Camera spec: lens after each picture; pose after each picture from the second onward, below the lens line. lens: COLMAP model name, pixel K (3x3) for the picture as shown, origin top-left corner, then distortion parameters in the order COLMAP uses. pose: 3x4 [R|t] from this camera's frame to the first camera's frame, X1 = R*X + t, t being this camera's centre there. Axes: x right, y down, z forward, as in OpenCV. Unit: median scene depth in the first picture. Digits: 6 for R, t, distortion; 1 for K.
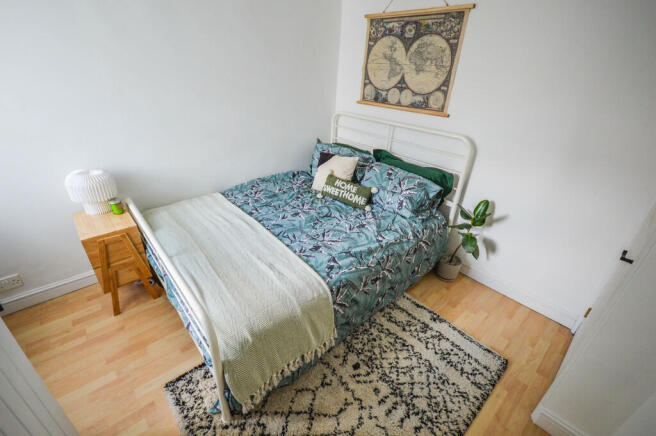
lens RADIAL K [[303.8, 0, 328.7], [0, 303.8, 221.7], [0, 0, 1]] dist [-0.013475, -0.001953]
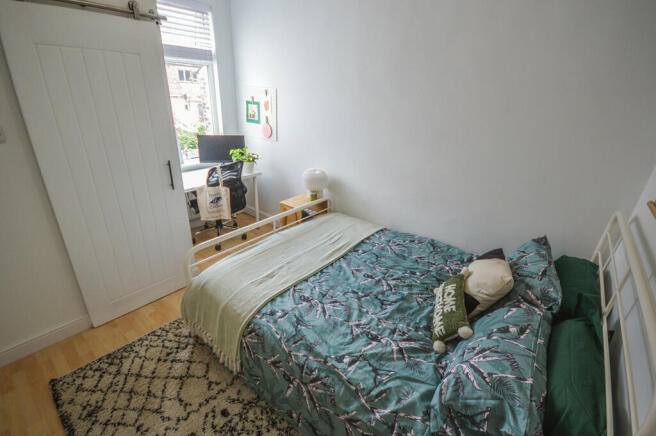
lens RADIAL K [[303.8, 0, 327.8], [0, 303.8, 216.4], [0, 0, 1]] dist [-0.013475, -0.001953]
pose [[0.128814, 0.350617, -0.927618, 0.661320], [-0.504721, 0.828372, 0.243016, -0.340128], [0.853618, 0.436884, 0.283670, 0.641204]]
